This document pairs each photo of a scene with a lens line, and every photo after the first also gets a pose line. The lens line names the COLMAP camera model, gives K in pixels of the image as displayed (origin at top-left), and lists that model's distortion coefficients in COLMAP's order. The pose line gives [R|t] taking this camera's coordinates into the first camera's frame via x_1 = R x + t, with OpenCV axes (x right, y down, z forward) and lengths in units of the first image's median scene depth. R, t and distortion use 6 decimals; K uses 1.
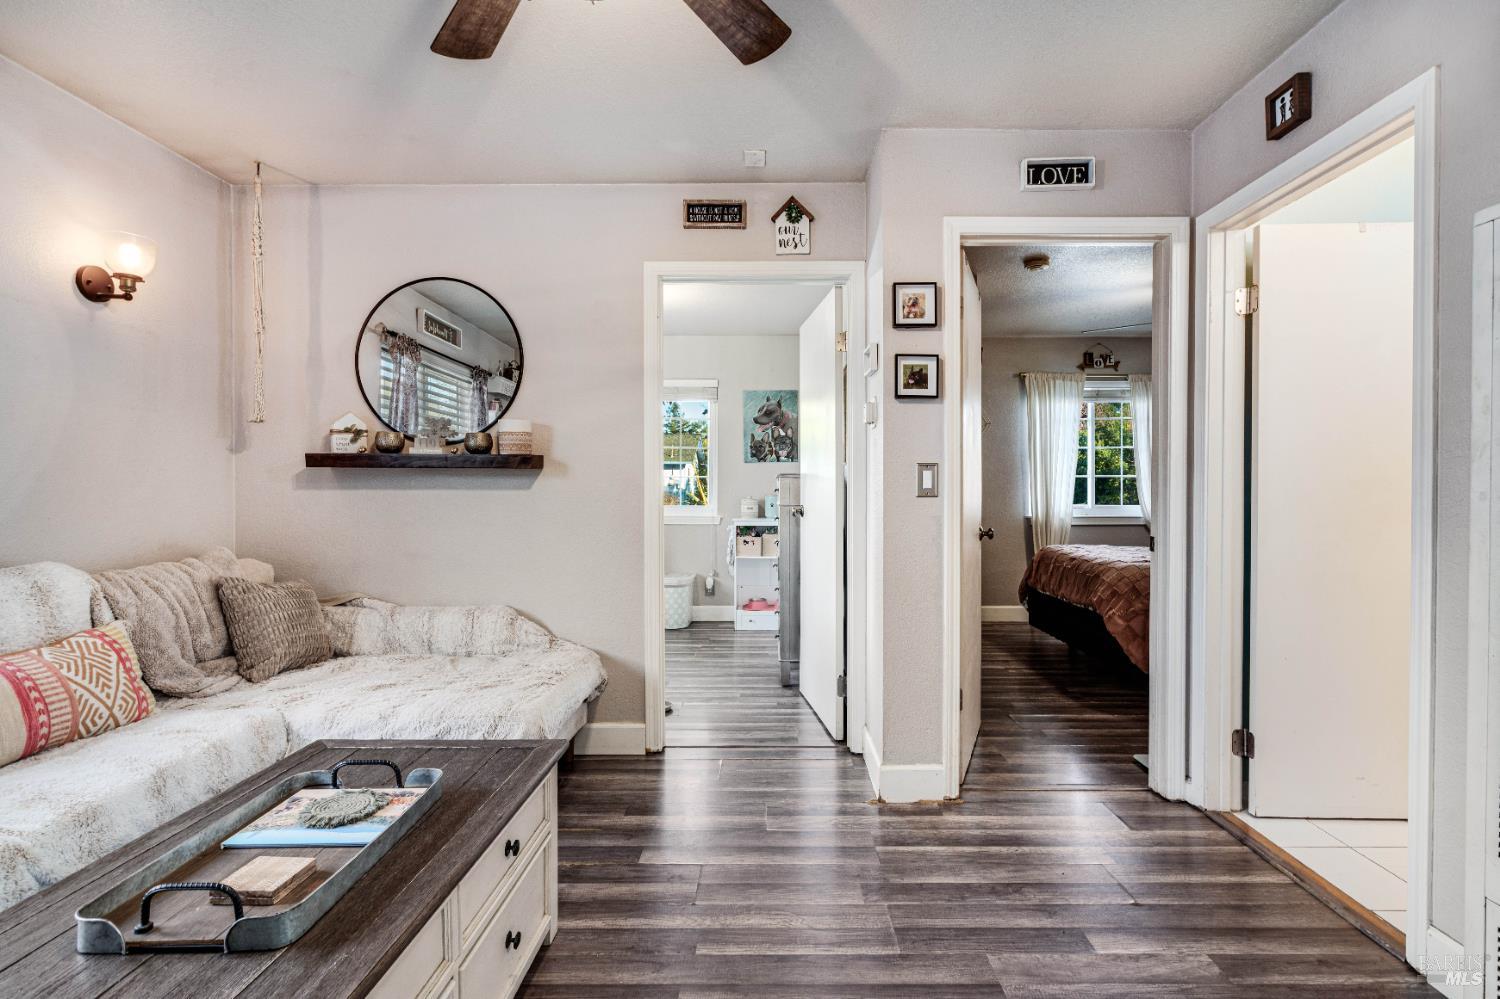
lens RADIAL K [[696.4, 0, 748.7], [0, 696.4, 488.0], [0, 0, 1]] dist [-0.006131, -0.000239]
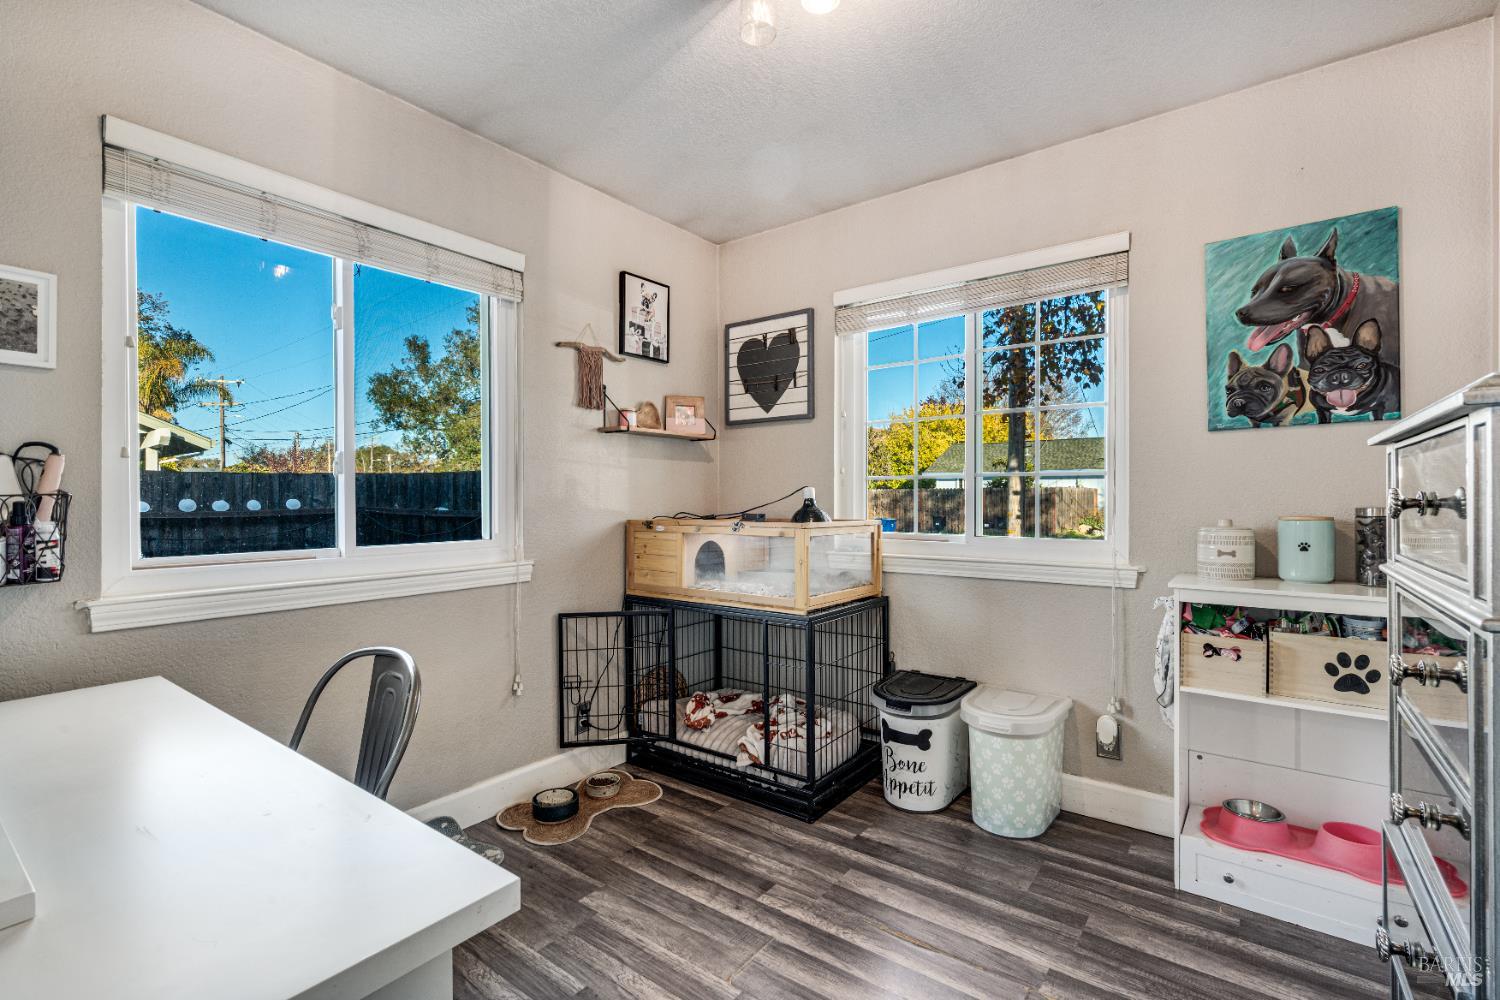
lens RADIAL K [[685.4, 0, 750.0], [0, 685.4, 500.0], [0, 0, 1]] dist [-0.003783, -0.000298]
pose [[0.812363, -0.001563, -0.583150, 0.008027], [0.004269, 0.999986, 0.003266, -0.001228], [0.583136, -0.005143, 0.812358, 0.550328]]
